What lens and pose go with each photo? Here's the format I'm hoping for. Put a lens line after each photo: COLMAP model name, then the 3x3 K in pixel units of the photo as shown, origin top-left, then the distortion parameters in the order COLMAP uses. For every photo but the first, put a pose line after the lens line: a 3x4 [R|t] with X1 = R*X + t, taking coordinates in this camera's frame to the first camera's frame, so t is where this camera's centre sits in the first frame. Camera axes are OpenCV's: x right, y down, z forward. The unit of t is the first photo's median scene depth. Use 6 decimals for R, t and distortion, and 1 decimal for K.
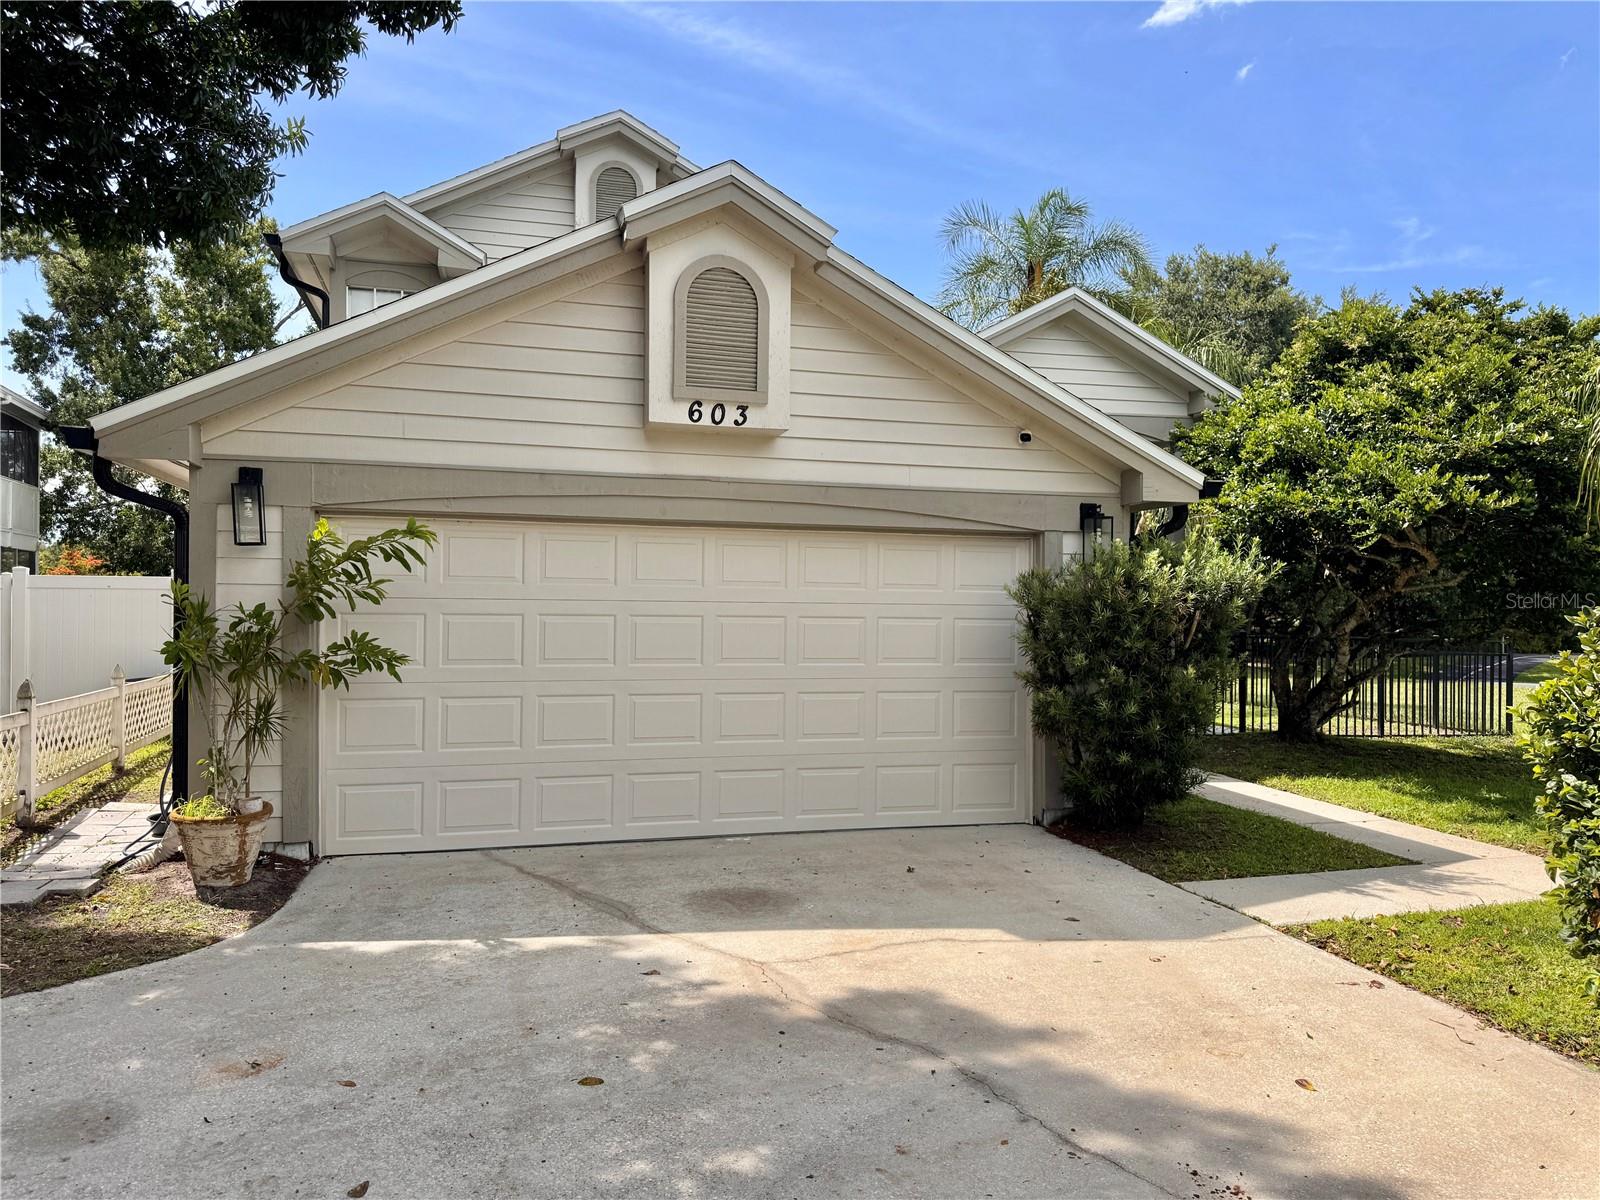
lens RADIAL K [[1140.4, 0, 800.0], [0, 1140.4, 600.0], [0, 0, 1]] dist [0.074902, -0.112204]
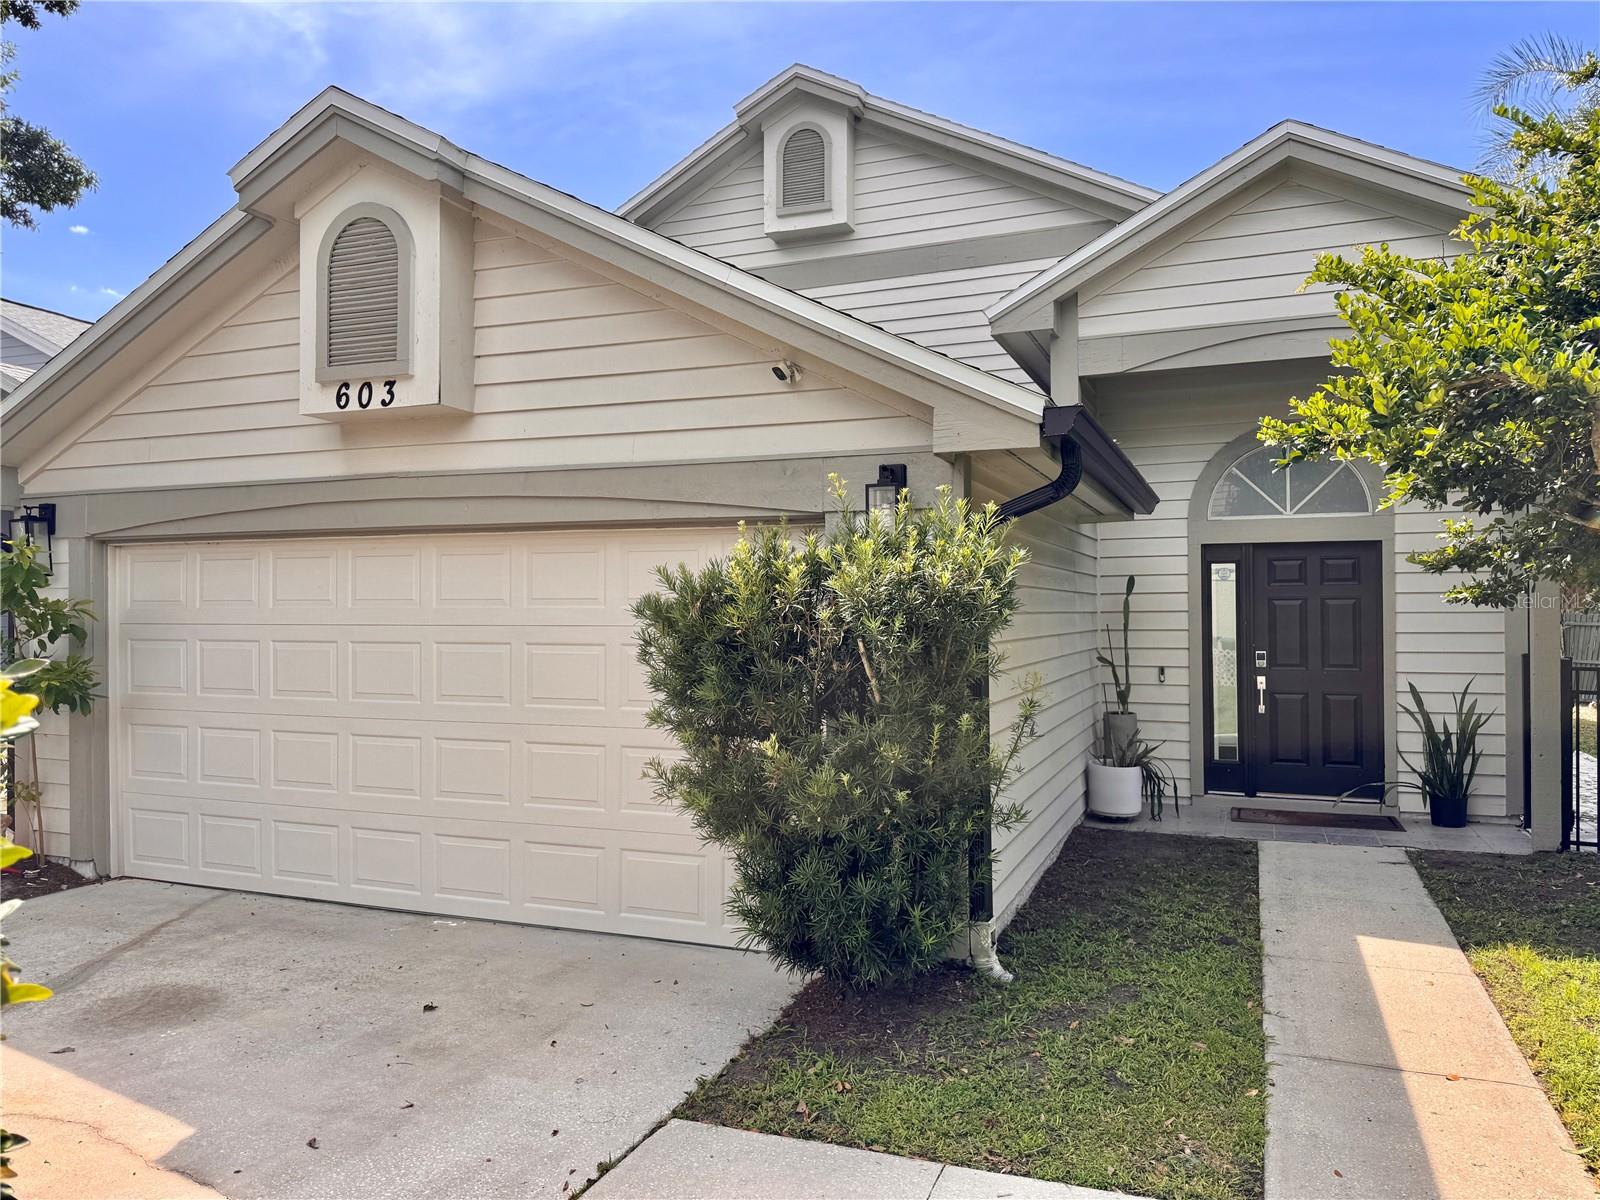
lens RADIAL K [[1140.4, 0, 800.0], [0, 1140.4, 600.0], [0, 0, 1]] dist [0.074902, -0.112204]
pose [[0.791078, -0.016780, -0.611484, 0.672747], [0.010984, 0.999852, -0.013228, -0.002886], [0.611616, 0.003748, 0.791146, 0.543530]]
